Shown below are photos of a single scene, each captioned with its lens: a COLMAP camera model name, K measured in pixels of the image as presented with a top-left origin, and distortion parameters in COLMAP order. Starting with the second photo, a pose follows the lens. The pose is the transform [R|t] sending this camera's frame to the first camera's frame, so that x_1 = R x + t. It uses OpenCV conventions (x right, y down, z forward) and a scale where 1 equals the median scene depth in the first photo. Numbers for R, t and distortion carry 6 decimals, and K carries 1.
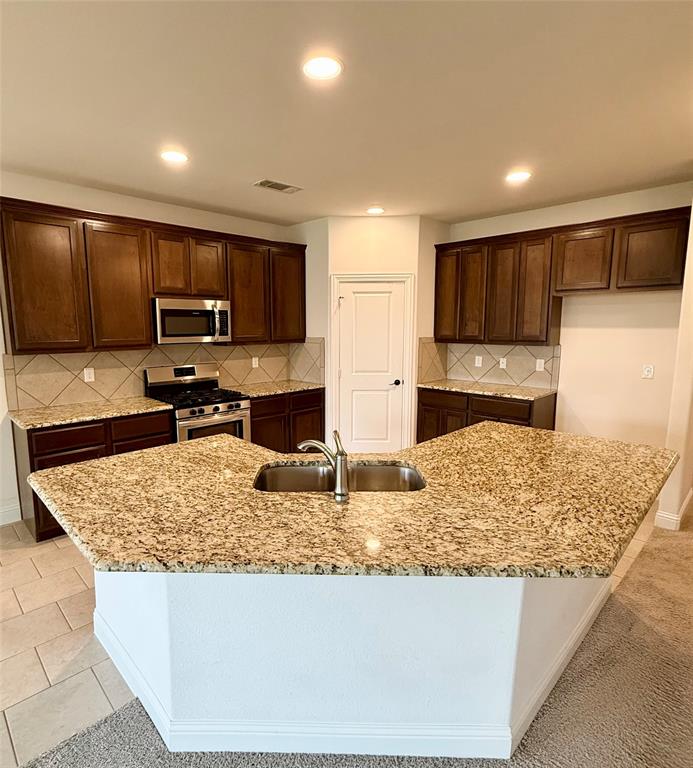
lens RADIAL K [[436.7, 0, 340.2], [0, 436.7, 386.6], [0, 0, 1]] dist [0.002050, -0.000246]
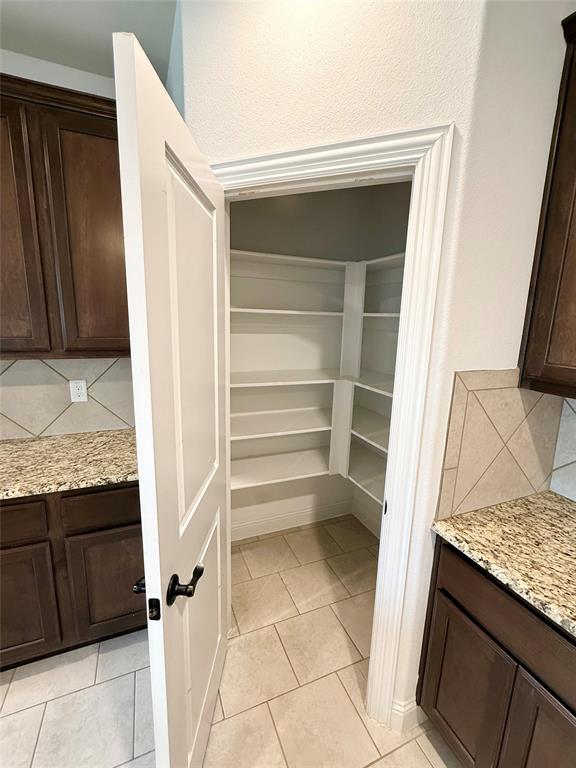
lens RADIAL K [[343.9, 0, 292.5], [0, 343.9, 382.1], [0, 0, 1]] dist [0.003957, 0.000033]
pose [[0.922715, 0.102384, -0.371637, 0.194124], [-0.086856, 0.994512, 0.058335, -0.128083], [0.375570, -0.021548, 0.926544, 0.871822]]
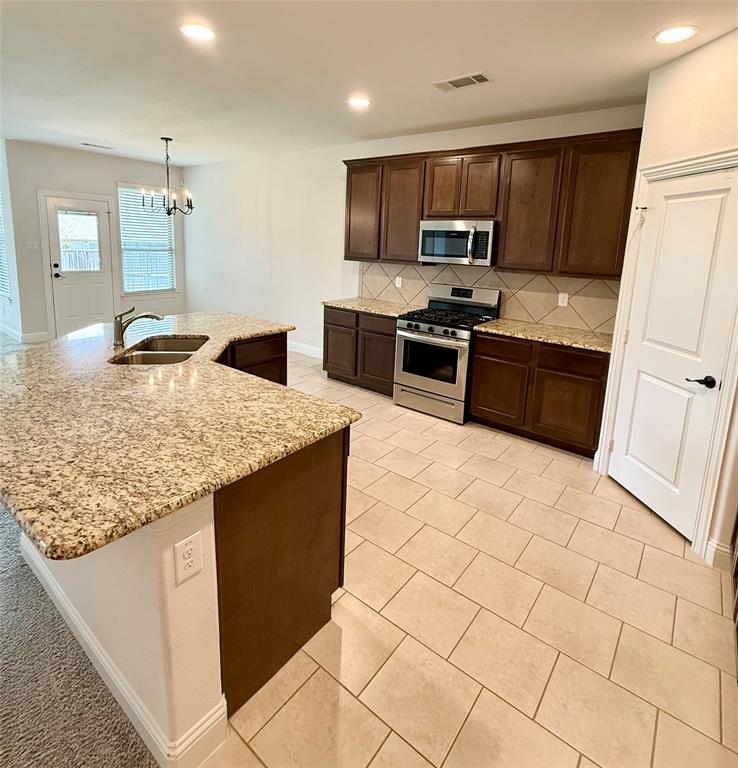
lens RADIAL K [[439.7, 0, 358.3], [0, 439.7, 317.1], [0, 0, 1]] dist [-0.015827, -0.001879]
pose [[0.098515, 0.176248, -0.979404, 0.633548], [-0.181675, 0.970836, 0.156432, -0.096080], [0.978411, 0.162522, 0.127662, 0.652225]]
